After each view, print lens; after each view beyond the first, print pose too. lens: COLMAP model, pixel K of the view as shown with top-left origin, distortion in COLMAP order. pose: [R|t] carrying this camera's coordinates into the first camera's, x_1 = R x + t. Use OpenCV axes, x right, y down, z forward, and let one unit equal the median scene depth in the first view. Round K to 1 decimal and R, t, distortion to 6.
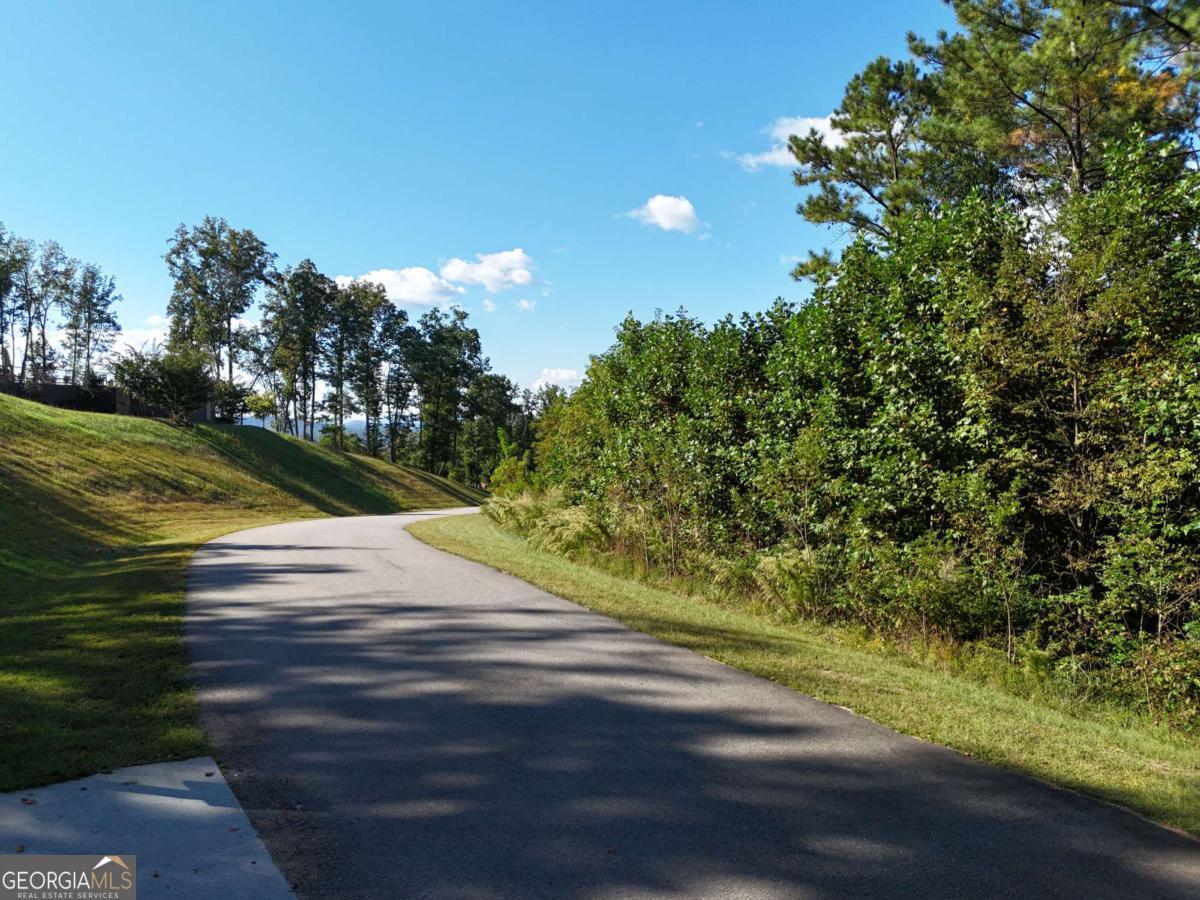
lens RADIAL K [[831.4, 0, 600.0], [0, 831.4, 452.6], [0, 0, 1]] dist [0.002918, -0.012641]
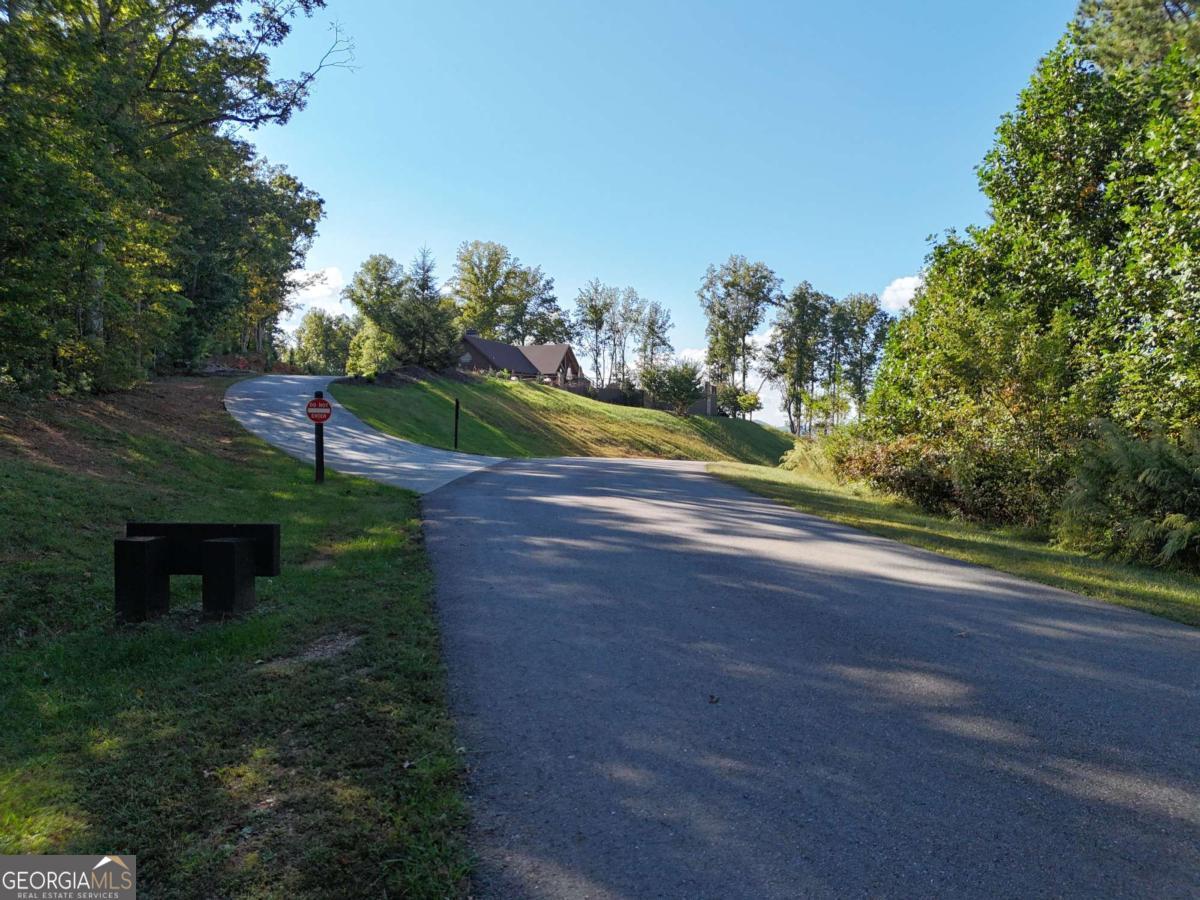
lens RADIAL K [[831.4, 0, 600.6], [0, 831.4, 447.2], [0, 0, 1]] dist [0.002918, -0.012641]
pose [[0.797550, 0.011323, -0.603147, 0.128157], [-0.021637, 0.999717, -0.009844, 0.020411], [0.602865, 0.020901, 0.797569, -0.108699]]
